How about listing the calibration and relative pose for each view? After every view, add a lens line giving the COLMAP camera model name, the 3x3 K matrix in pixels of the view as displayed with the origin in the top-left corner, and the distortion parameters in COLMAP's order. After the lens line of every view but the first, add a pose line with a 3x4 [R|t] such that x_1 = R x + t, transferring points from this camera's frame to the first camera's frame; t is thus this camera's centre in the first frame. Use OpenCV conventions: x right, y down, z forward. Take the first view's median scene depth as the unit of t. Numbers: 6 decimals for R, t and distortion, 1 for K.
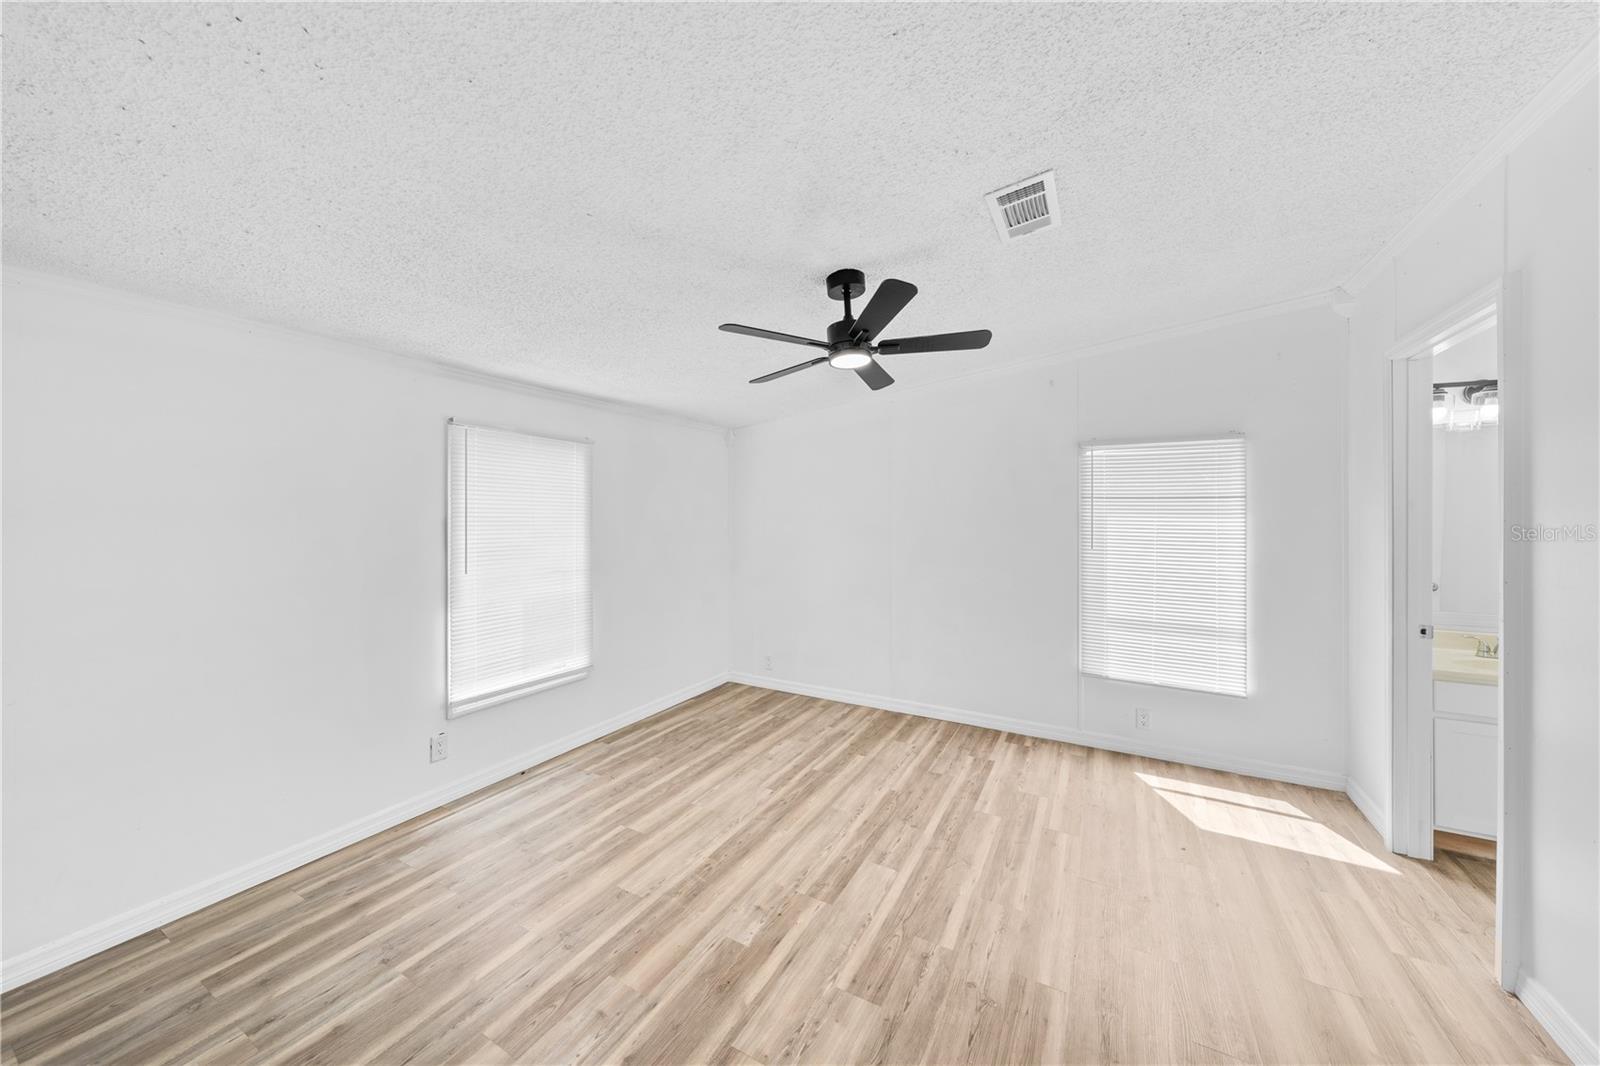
lens RADIAL K [[555.7, 0, 806.1], [0, 555.7, 520.9], [0, 0, 1]] dist [-0.002102, -0.000248]
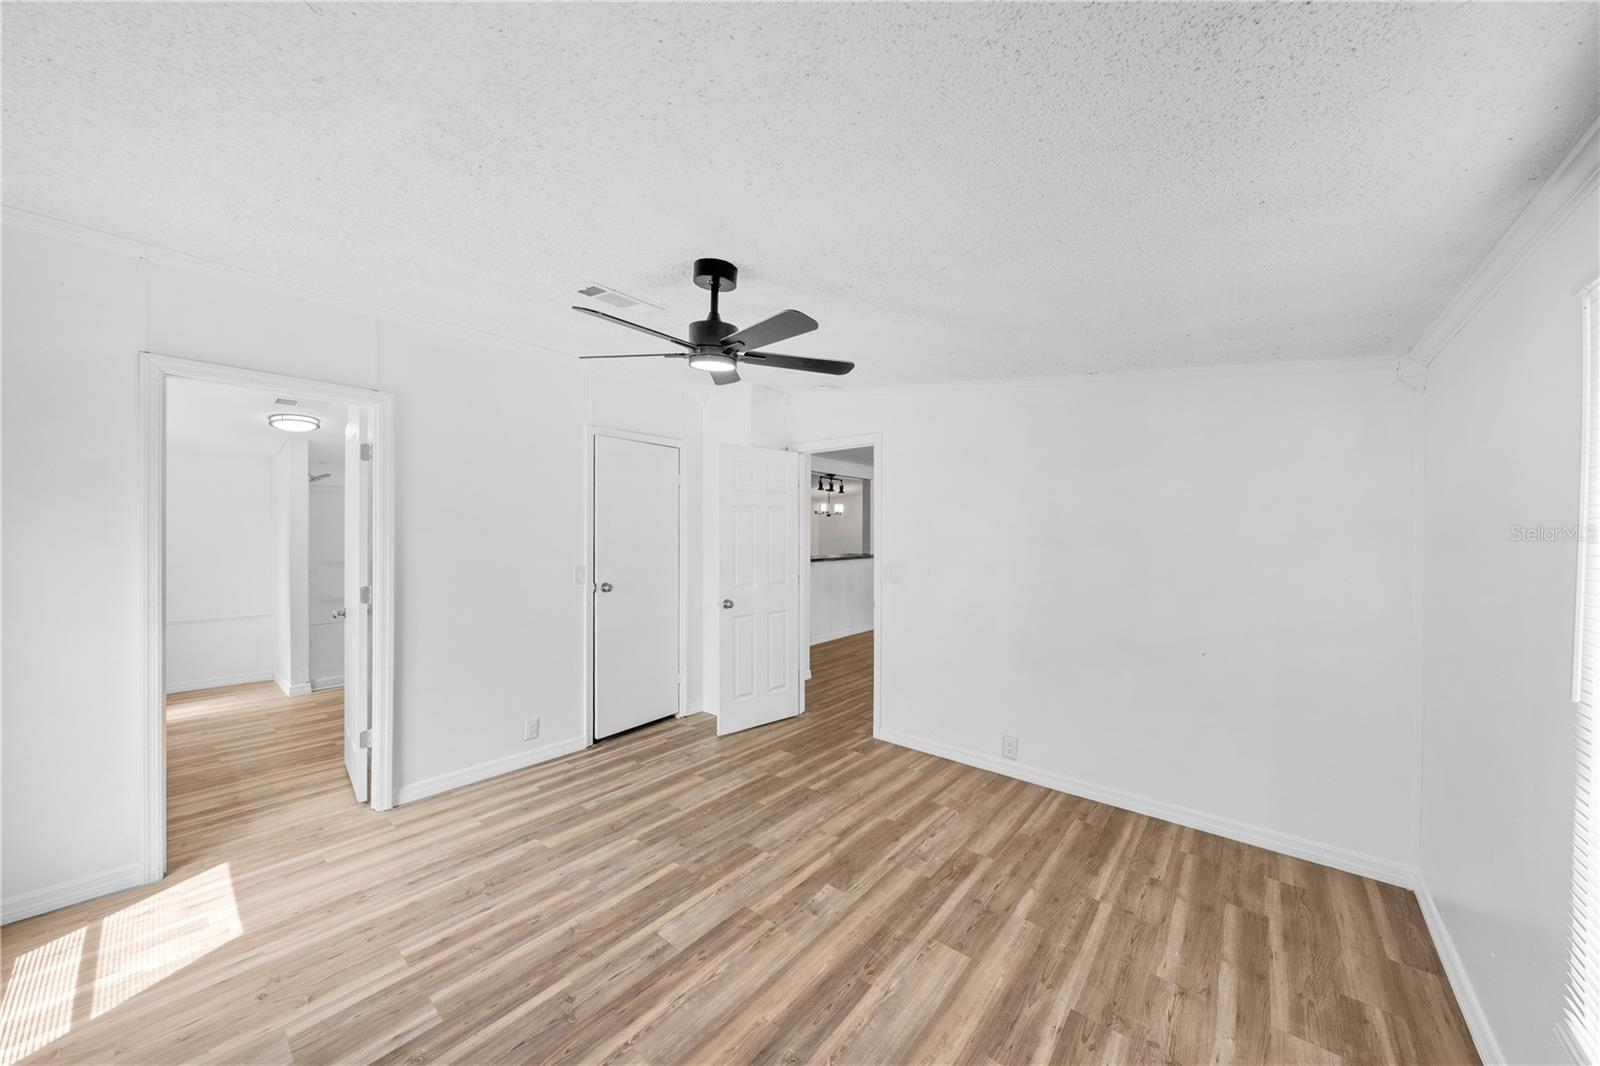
lens RADIAL K [[553.6, 0, 801.5], [0, 553.6, 527.3], [0, 0, 1]] dist [-0.001439, 0.000088]
pose [[-0.981523, -0.004898, 0.191280, -0.206055], [-0.007012, 0.999922, -0.010377, -0.011860], [-0.191215, -0.011526, -0.981481, 1.628498]]
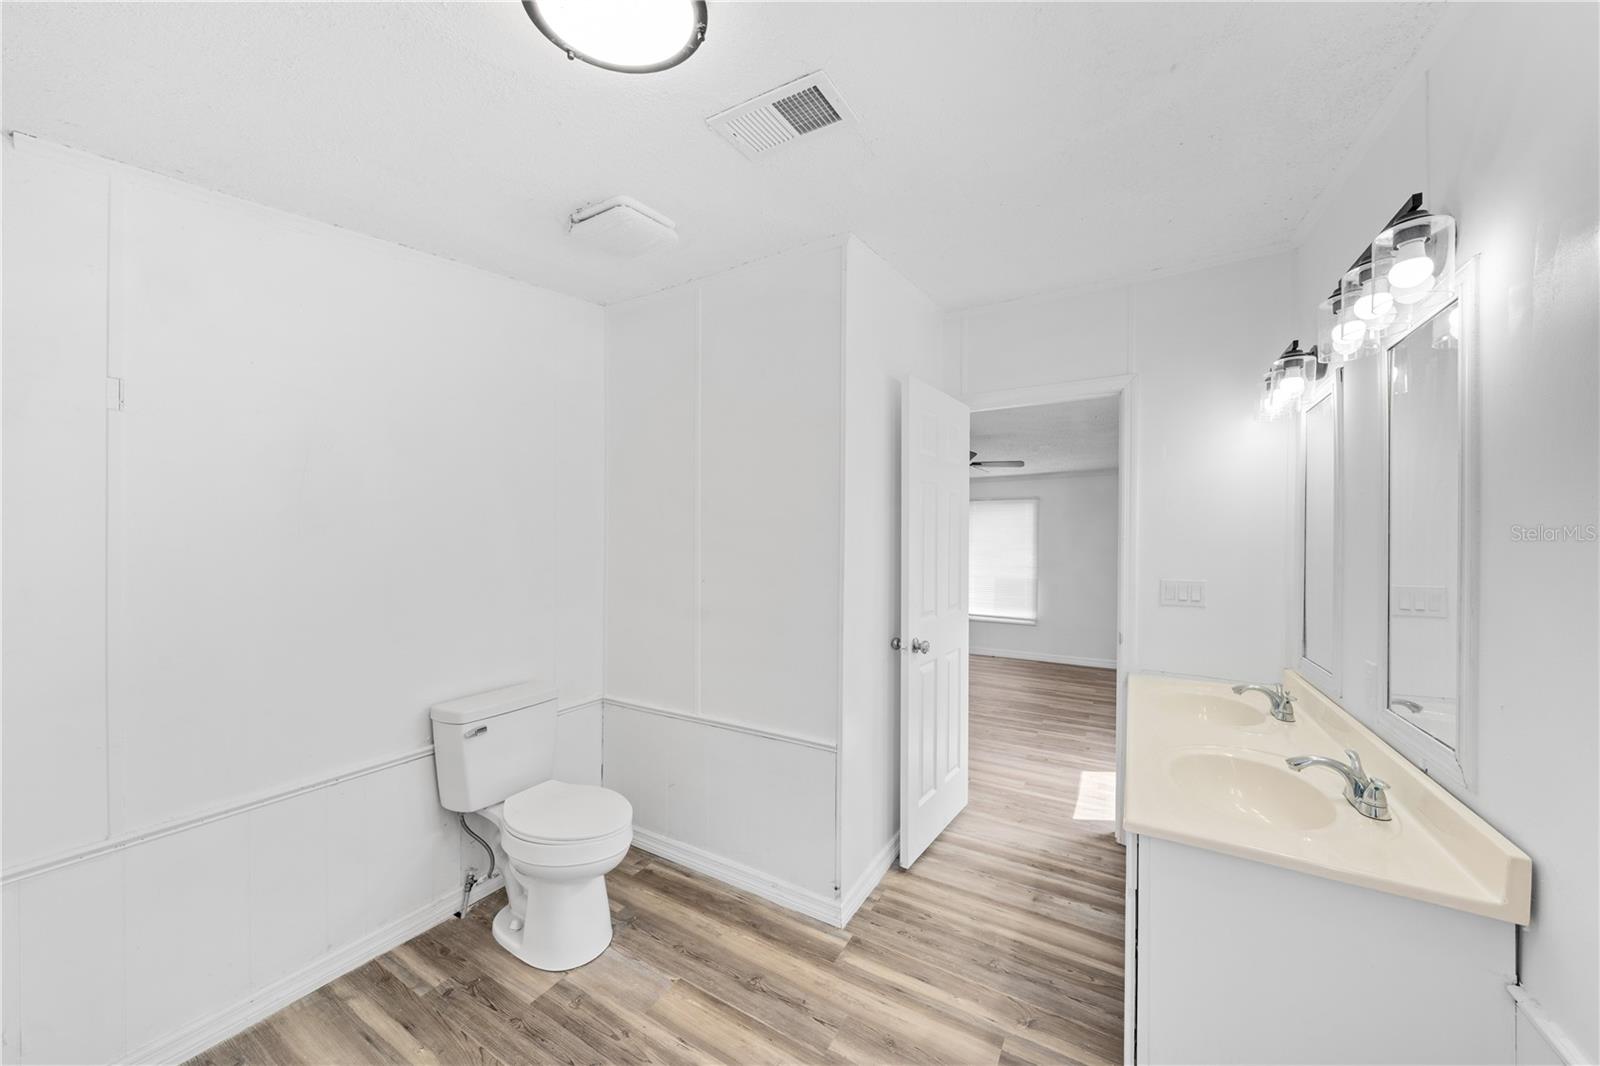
lens RADIAL K [[560.1, 0, 798.4], [0, 560.1, 532.8], [0, 0, 1]] dist [-0.000702, -0.000015]
pose [[-0.024535, -0.012443, -0.999622, 2.099515], [-0.015348, 0.999809, -0.012069, 0.007512], [0.999581, 0.015046, -0.024722, 0.338709]]
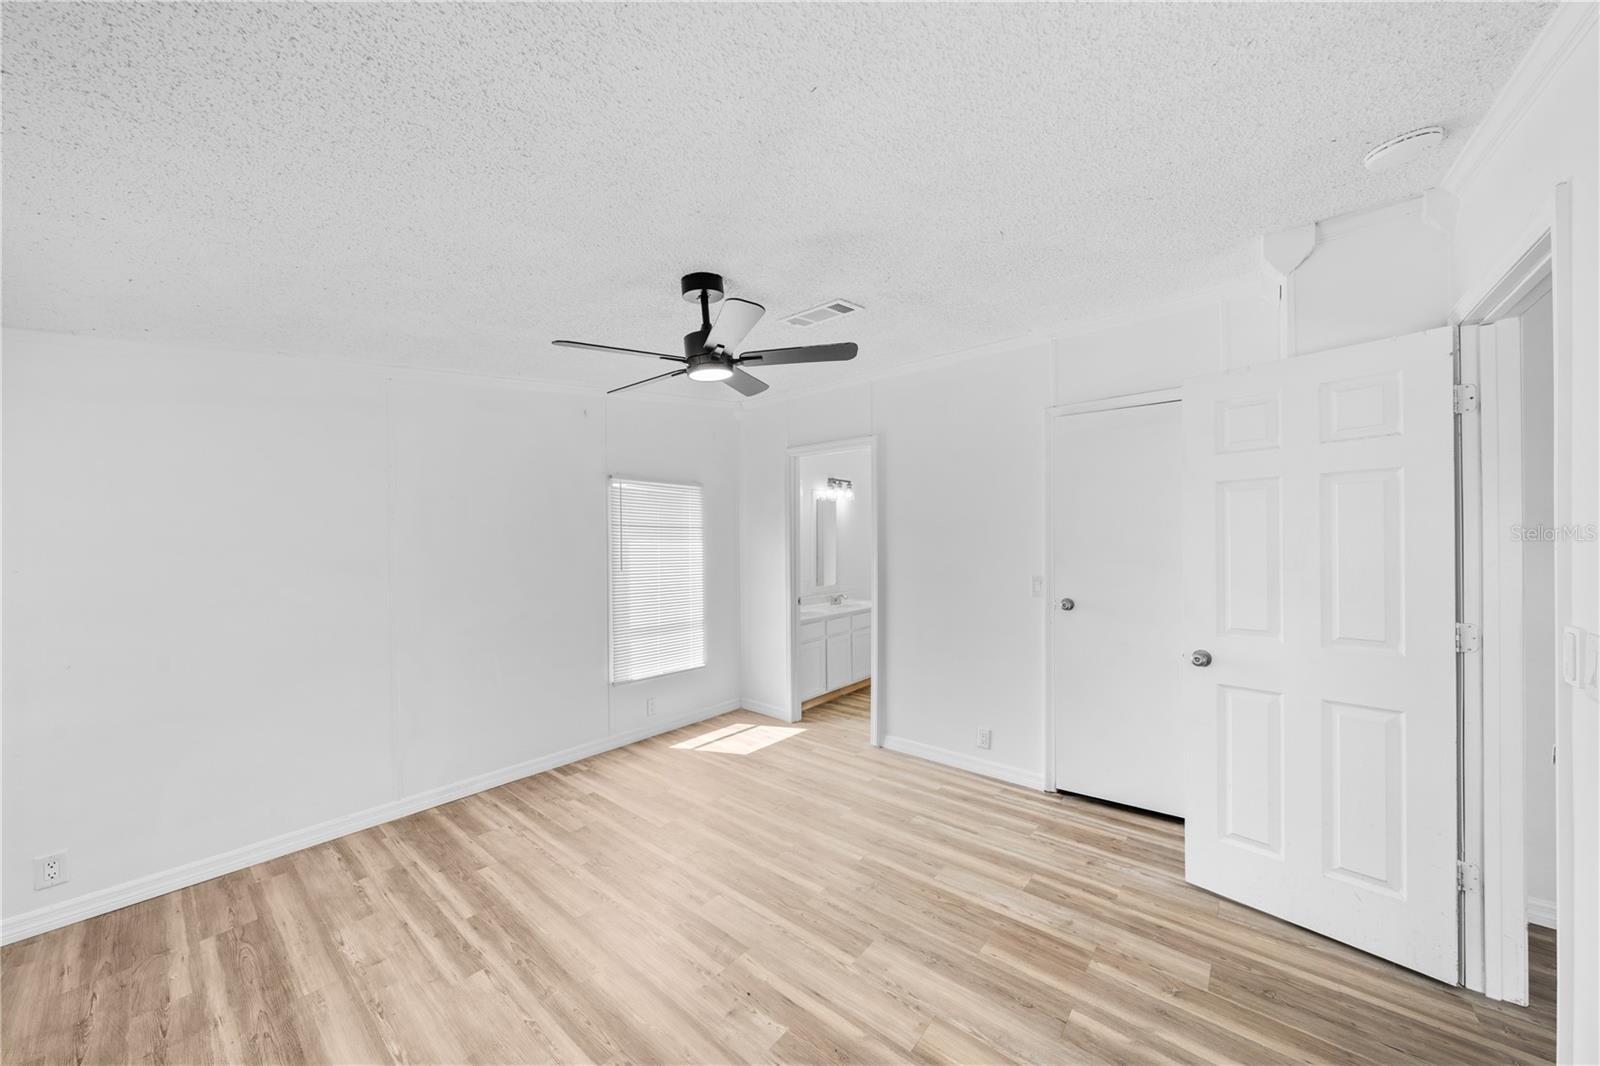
lens RADIAL K [[556.8, 0, 789.2], [0, 556.8, 543.5], [0, 0, 1]] dist [-0.000497, 0.000029]
pose [[0.199405, -0.008154, 0.979883, -0.706029], [0.012582, 0.999904, 0.005760, -0.008721], [-0.979836, 0.011180, 0.199488, 0.593096]]
